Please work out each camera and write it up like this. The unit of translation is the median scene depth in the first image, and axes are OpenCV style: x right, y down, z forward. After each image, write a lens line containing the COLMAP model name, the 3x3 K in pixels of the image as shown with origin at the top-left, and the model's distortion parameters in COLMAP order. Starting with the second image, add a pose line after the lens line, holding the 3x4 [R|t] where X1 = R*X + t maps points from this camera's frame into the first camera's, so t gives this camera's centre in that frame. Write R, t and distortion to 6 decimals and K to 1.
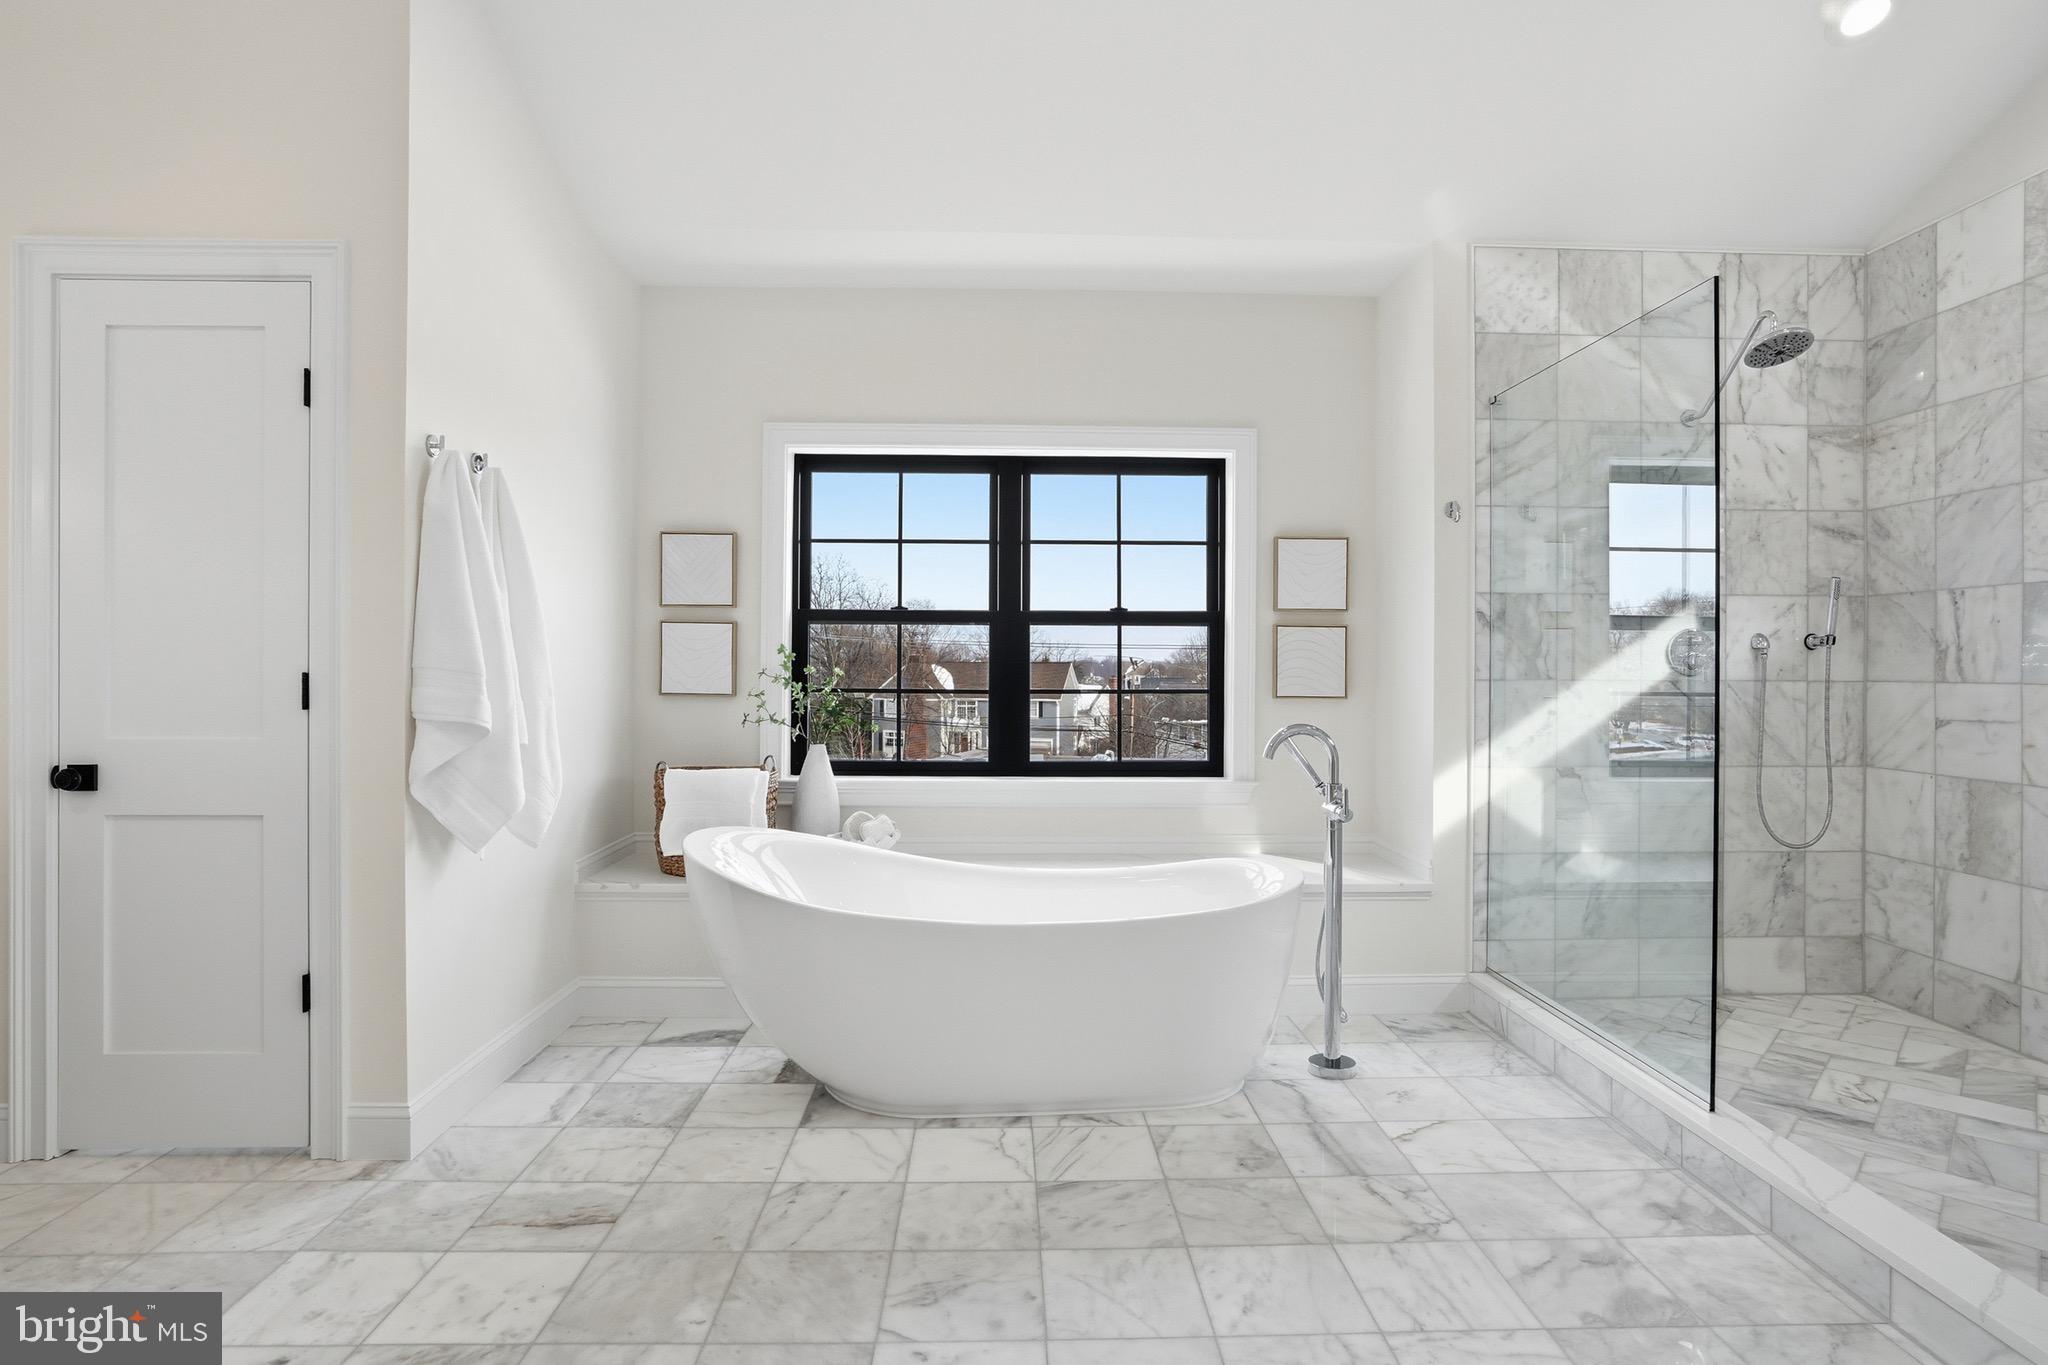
lens RADIAL K [[1073.6, 0, 1020.7], [0, 1073.6, 659.1], [0, 0, 1]] dist [-0.001173, 0.000479]
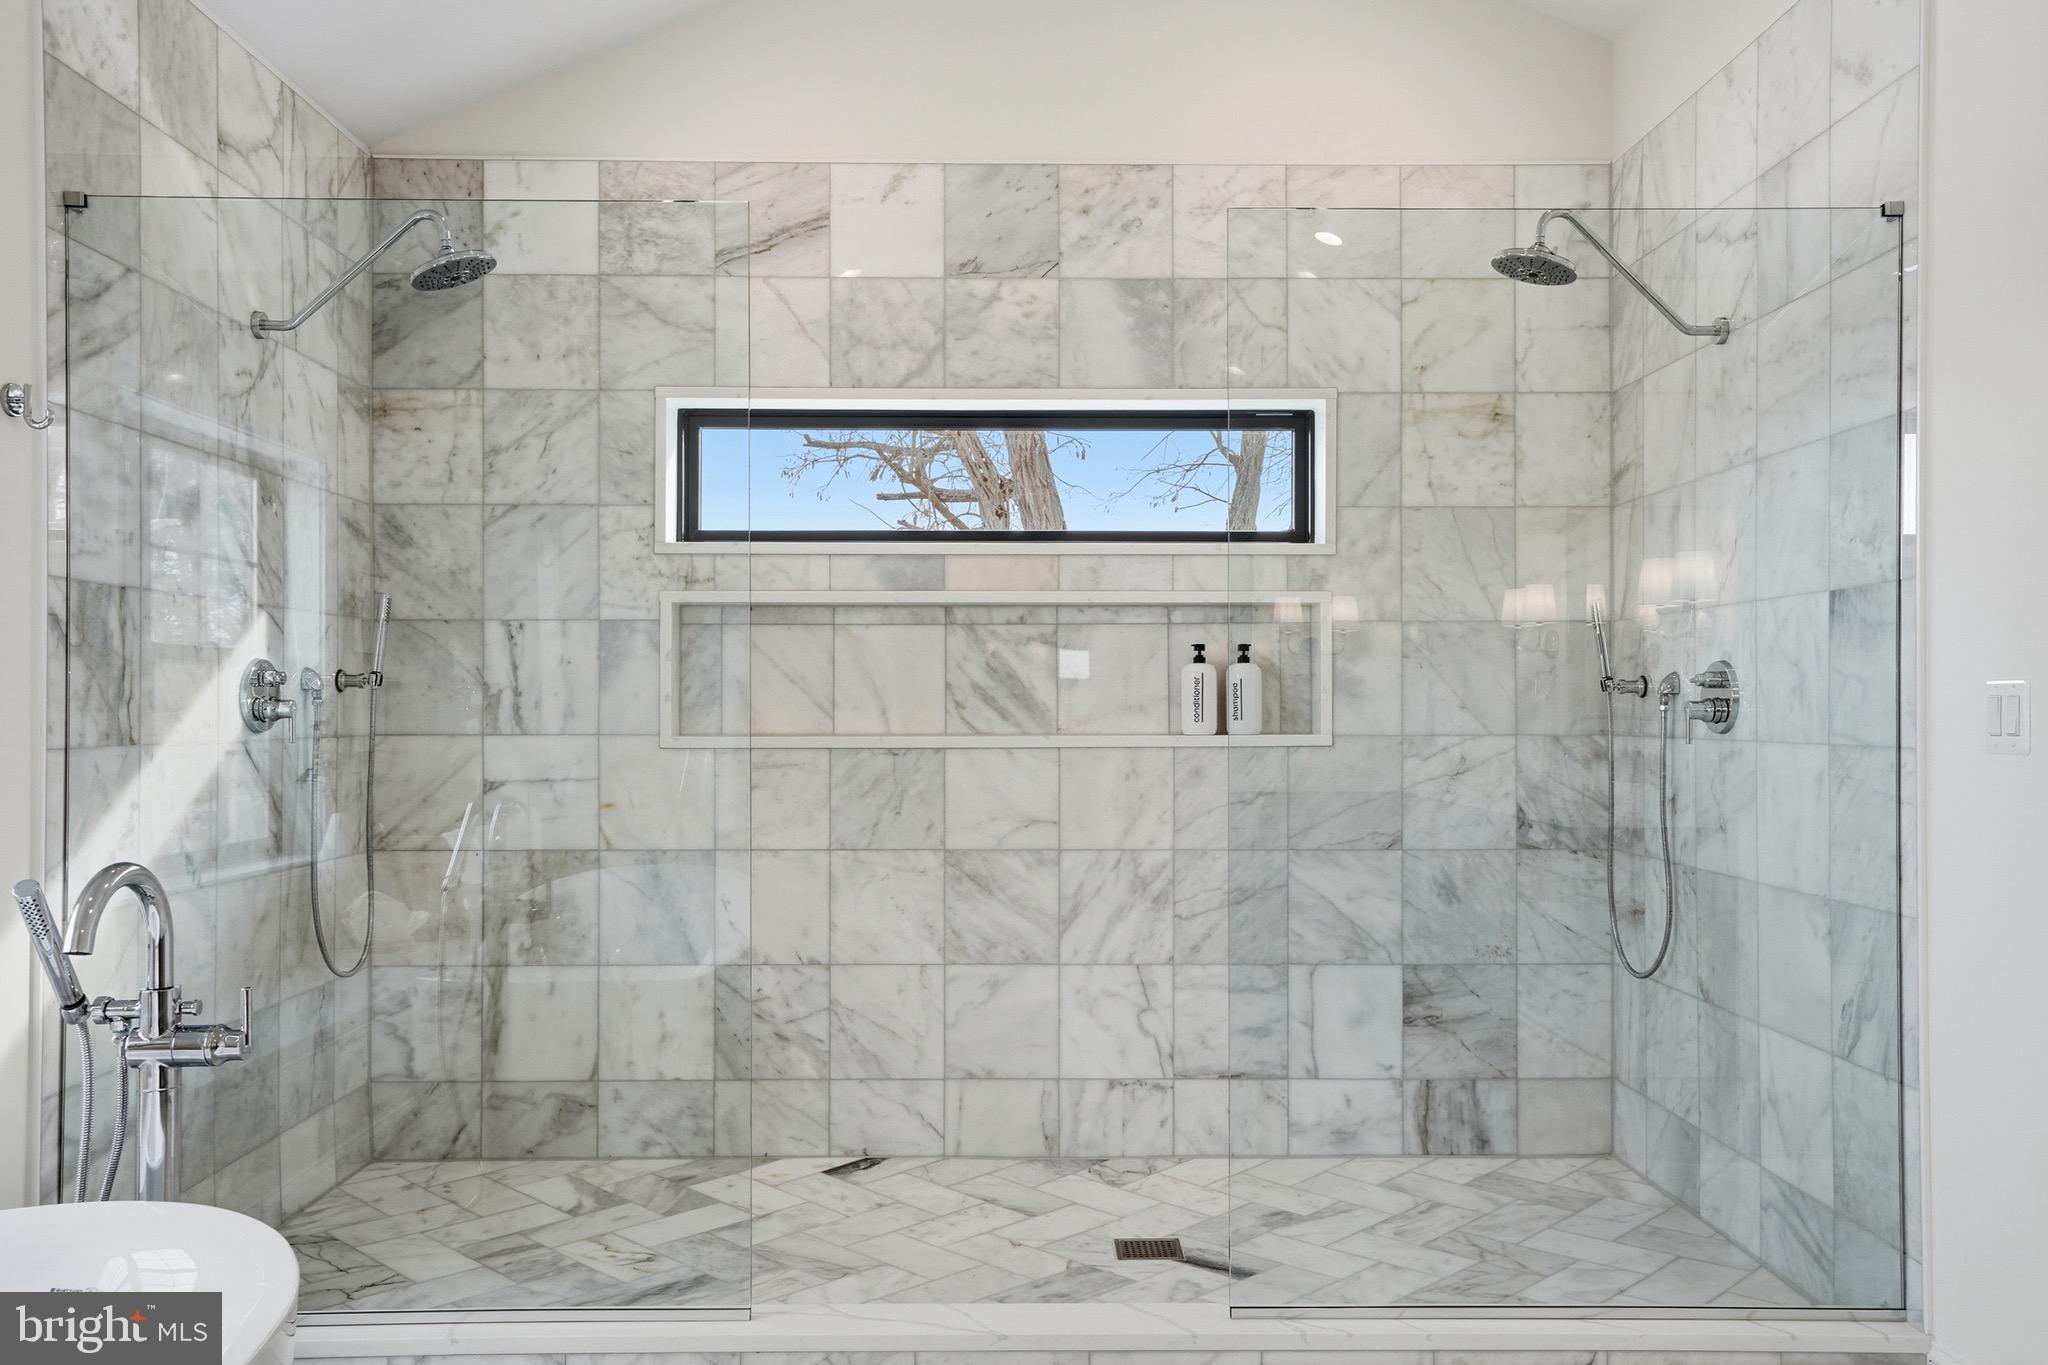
lens RADIAL K [[1643.5, 0, 1024.0], [0, 1643.5, 682.5], [0, 0, 1]] dist [0.011036, 0.004167]
pose [[0.000216, 0.009437, 0.999955, -0.381915], [-0.006561, 0.999934, -0.009435, -0.008666], [-0.999978, -0.006559, 0.000278, 0.612282]]
